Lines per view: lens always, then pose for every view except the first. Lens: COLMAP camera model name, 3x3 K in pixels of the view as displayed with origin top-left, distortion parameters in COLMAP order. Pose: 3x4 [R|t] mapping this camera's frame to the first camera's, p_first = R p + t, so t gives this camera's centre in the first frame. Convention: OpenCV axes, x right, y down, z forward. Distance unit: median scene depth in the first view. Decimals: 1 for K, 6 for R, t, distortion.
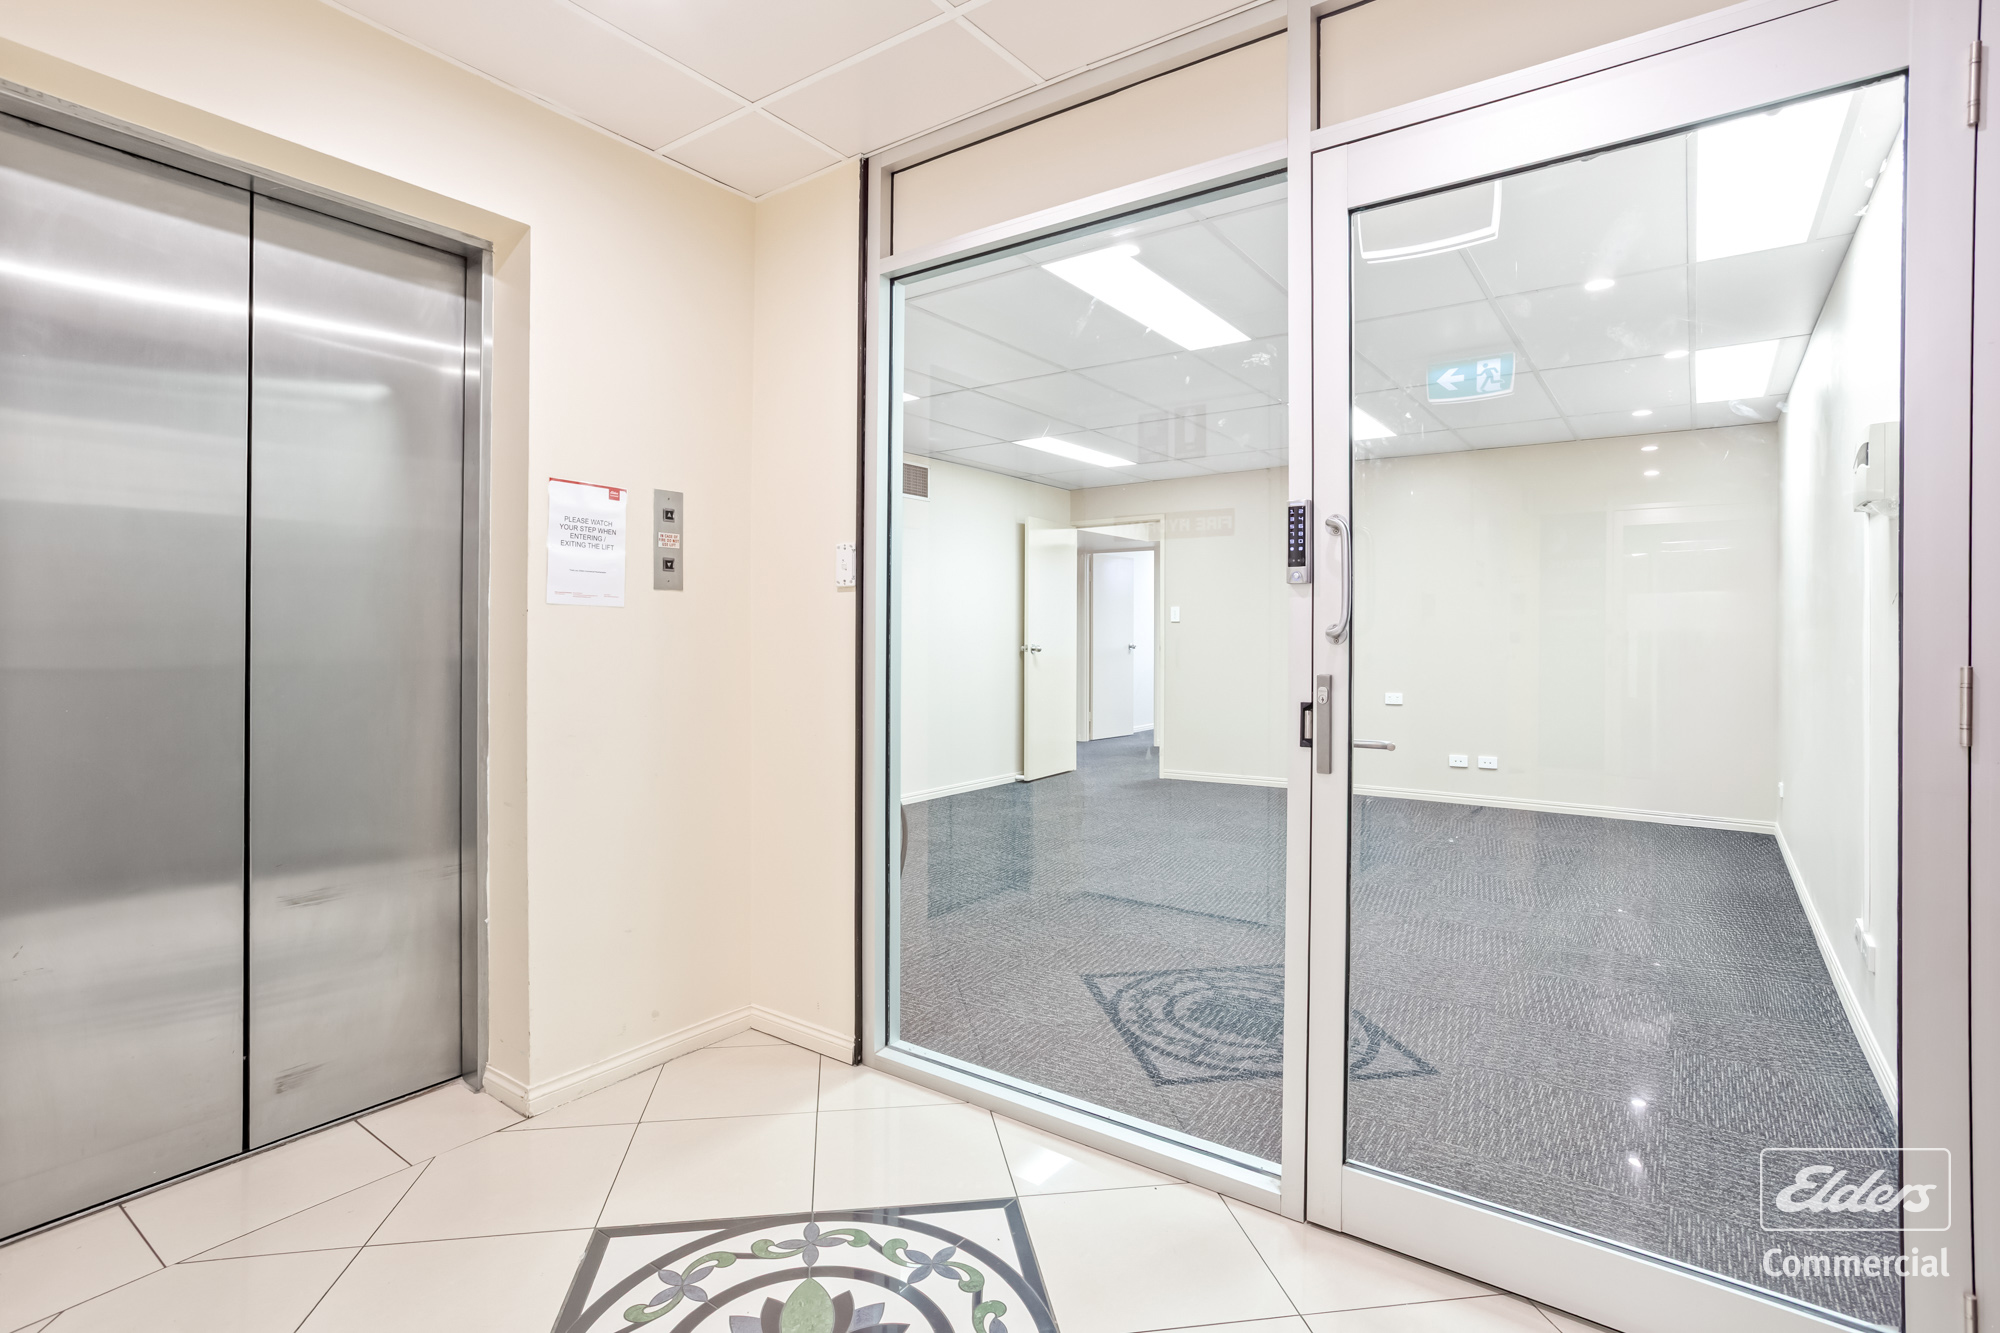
lens RADIAL K [[992.2, 0, 995.0], [0, 992.2, 651.7], [0, 0, 1]] dist [-0.002355, 0.002127]
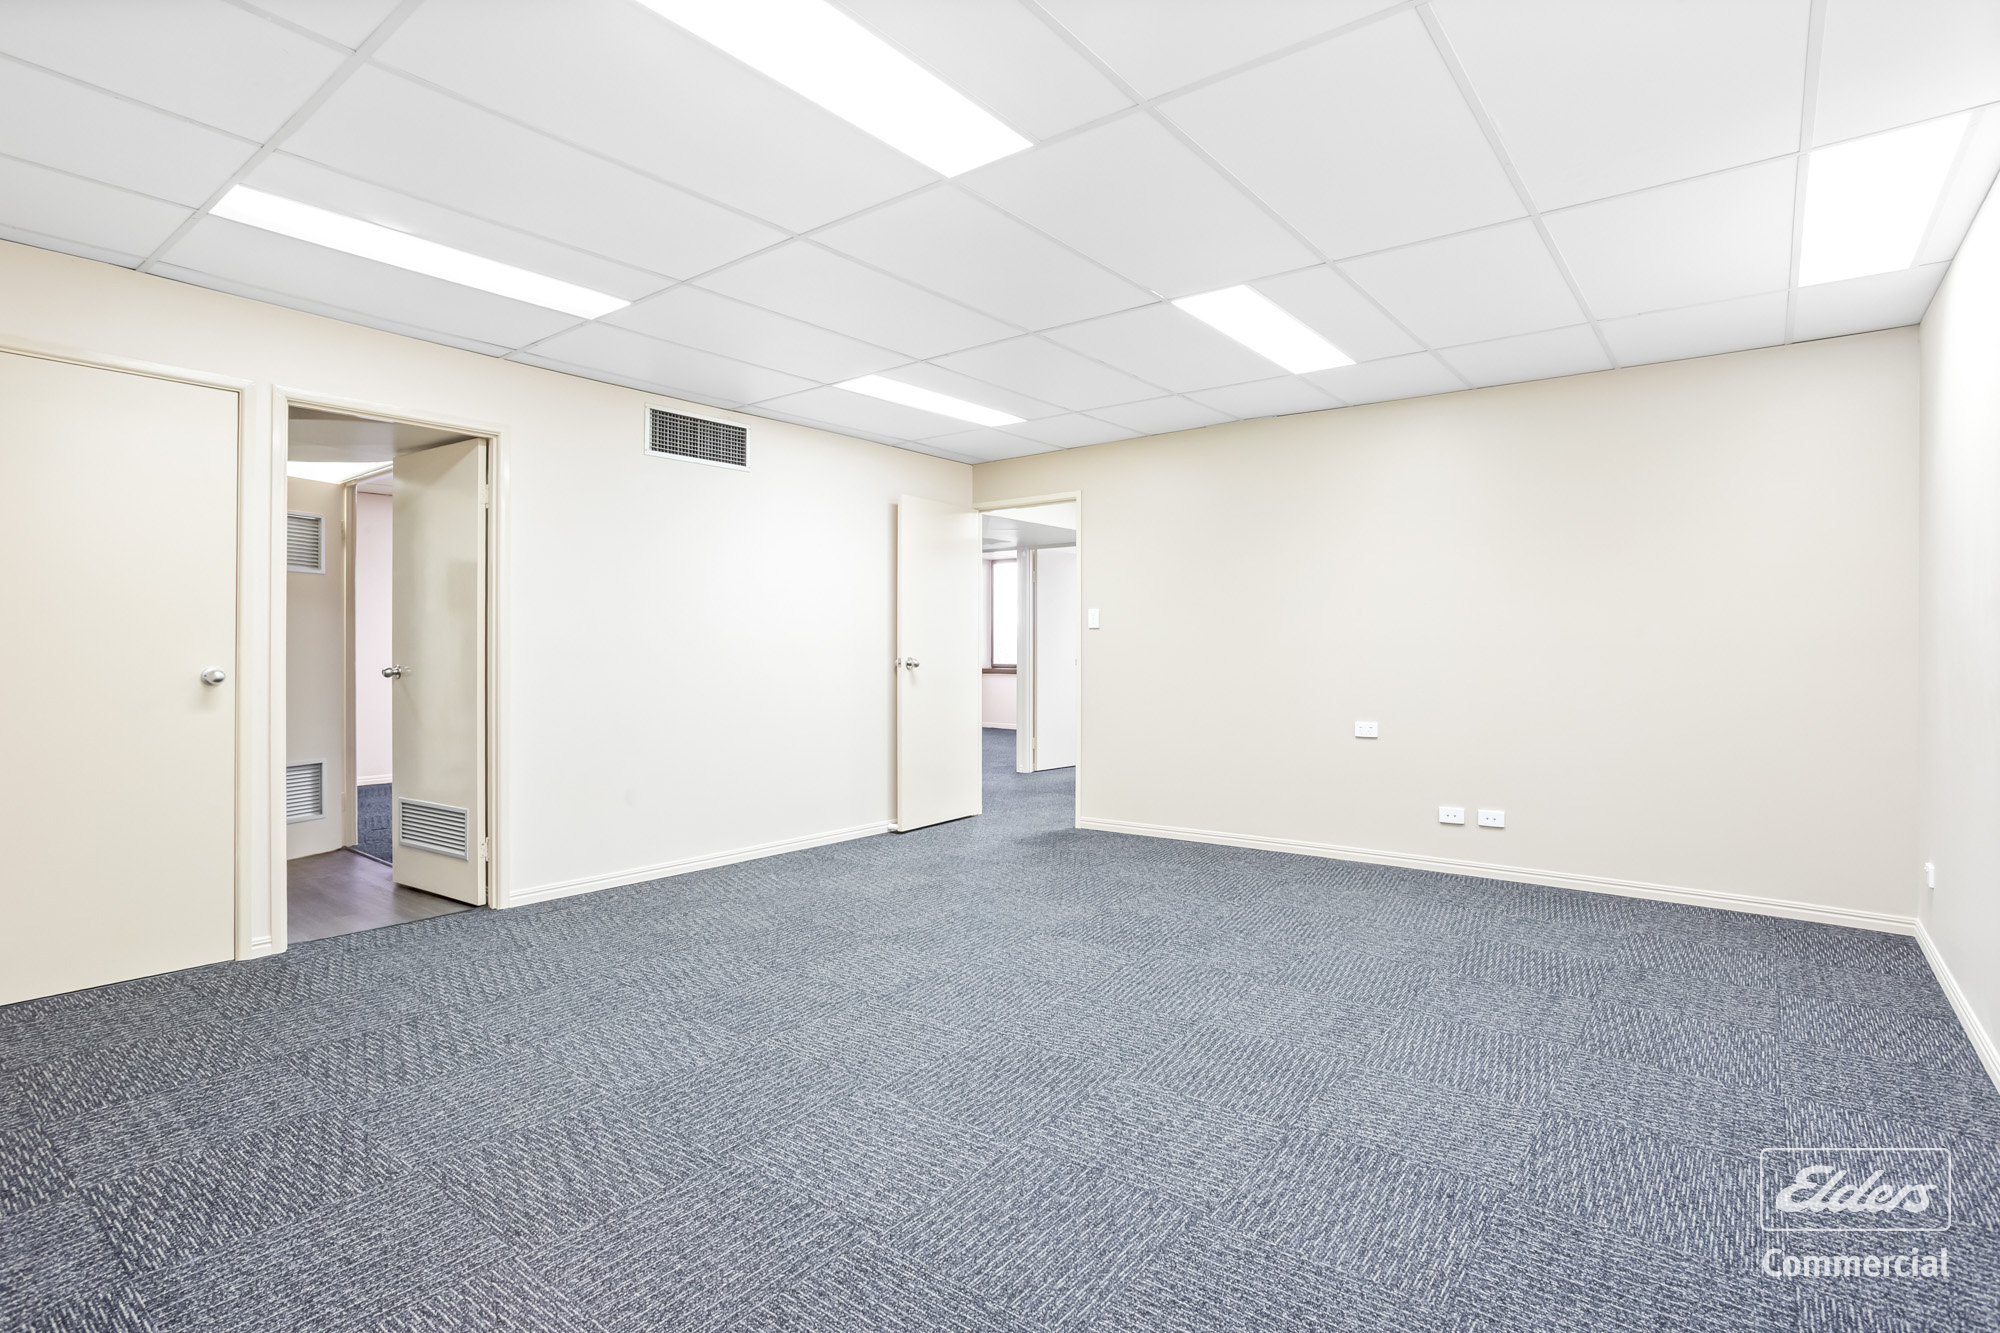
lens RADIAL K [[992.2, 0, 989.9], [0, 992.2, 669.5], [0, 0, 1]] dist [-0.002355, 0.002127]
pose [[0.998668, -0.002551, -0.051530, 0.144226], [0.002847, 0.999980, 0.005661, -0.002081], [0.051514, -0.005800, 0.998655, 0.220278]]
